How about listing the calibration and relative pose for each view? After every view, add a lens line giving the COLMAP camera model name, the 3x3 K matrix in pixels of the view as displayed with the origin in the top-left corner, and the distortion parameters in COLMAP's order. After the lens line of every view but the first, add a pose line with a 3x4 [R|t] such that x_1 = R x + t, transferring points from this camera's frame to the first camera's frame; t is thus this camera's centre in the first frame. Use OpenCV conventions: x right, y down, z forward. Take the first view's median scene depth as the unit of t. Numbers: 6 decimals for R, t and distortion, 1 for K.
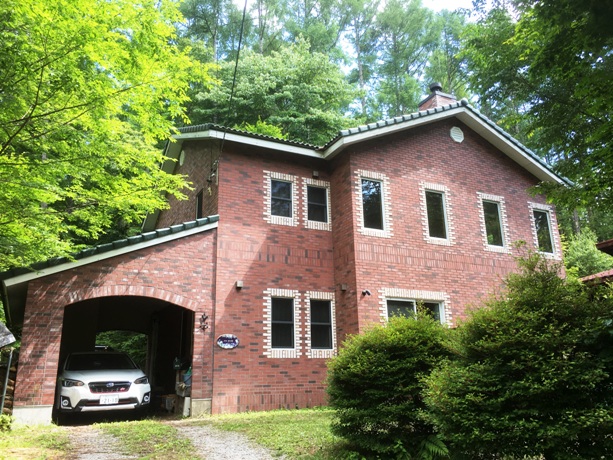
lens RADIAL K [[512.0, 0, 302.8], [0, 512.0, 229.3], [0, 0, 1]] dist [0.081926, -0.110885]
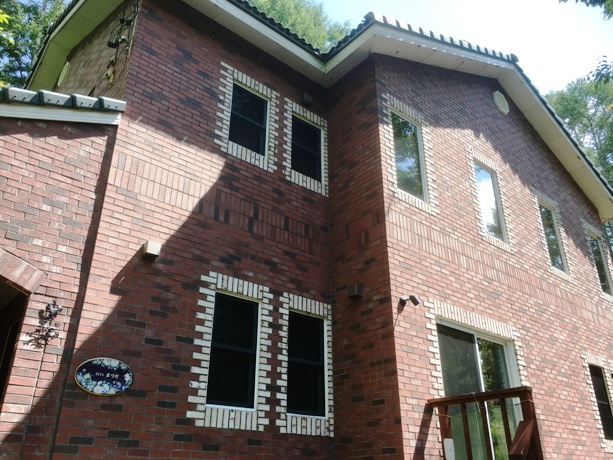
lens RADIAL K [[512.0, 0, 300.0], [0, 512.0, 230.2], [0, 0, 1]] dist [0.081926, -0.110885]
pose [[0.972947, 0.126173, 0.193530, -0.087423], [-0.092415, 0.980309, -0.174512, 0.157431], [-0.211738, 0.151906, 0.965449, 0.541479]]
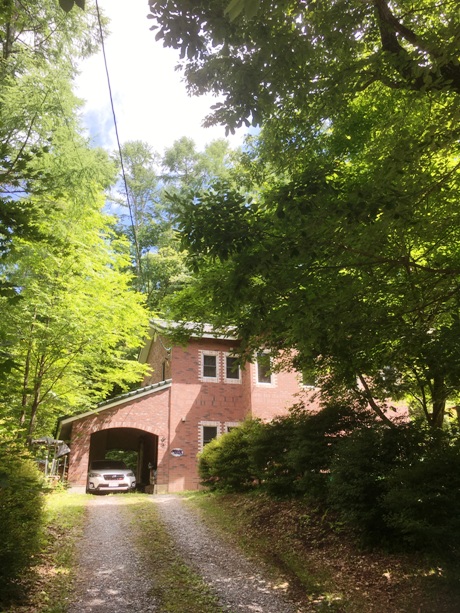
lens RADIAL K [[512.0, 0, 226.1], [0, 512.0, 308.9], [0, 0, 1]] dist [0.081926, -0.110885]
pose [[0.988526, -0.050790, -0.142259, 0.288045], [0.038977, 0.995650, -0.084627, -0.113671], [0.145938, 0.078111, 0.986205, -0.736305]]
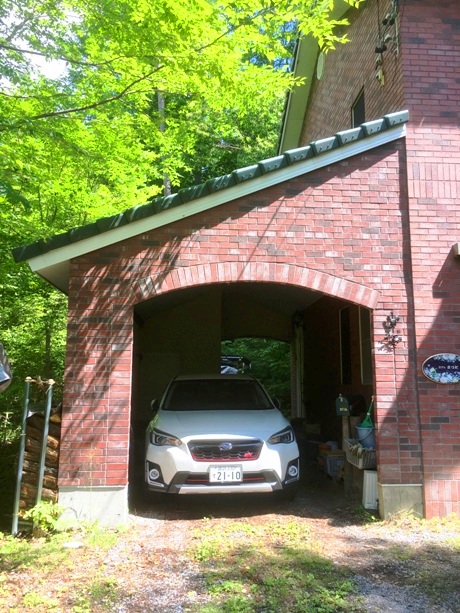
lens RADIAL K [[512.0, 0, 233.3], [0, 512.0, 298.5], [0, 0, 1]] dist [0.081926, -0.110885]
pose [[0.919523, -0.037017, -0.391289, -0.132840], [0.089267, 0.989207, 0.116193, 0.077249], [0.382765, -0.141772, 0.912903, 0.477627]]
